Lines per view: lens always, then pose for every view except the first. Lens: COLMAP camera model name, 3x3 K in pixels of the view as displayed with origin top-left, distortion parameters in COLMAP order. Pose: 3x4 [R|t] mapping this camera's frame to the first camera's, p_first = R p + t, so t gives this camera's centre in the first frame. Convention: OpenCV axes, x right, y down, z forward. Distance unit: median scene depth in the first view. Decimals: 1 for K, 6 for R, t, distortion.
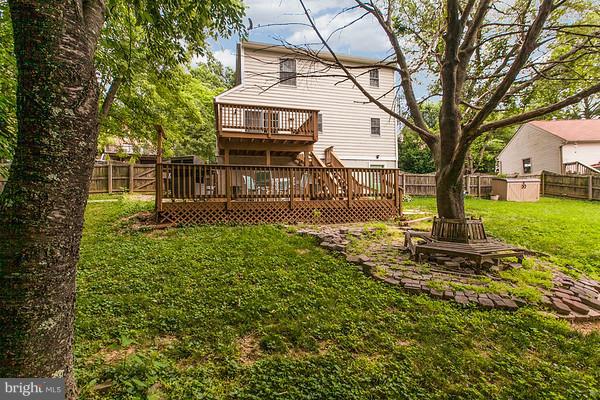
lens RADIAL K [[268.3, 0, 300.0], [0, 268.3, 200.0], [0, 0, 1]] dist [-0.000840, -0.000238]
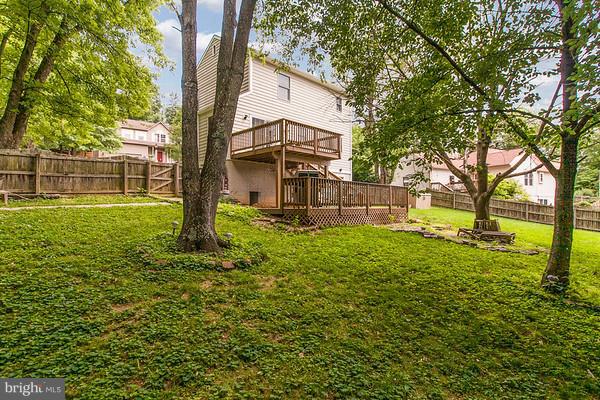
lens RADIAL K [[297.3, 0, 300.0], [0, 297.3, 200.0], [0, 0, 1]] dist [-0.000469, -0.000088]
pose [[0.874891, 0.026828, 0.483576, -0.648143], [-0.021251, 0.999629, -0.017011, -0.003459], [-0.483853, 0.004606, 0.875137, -0.087097]]
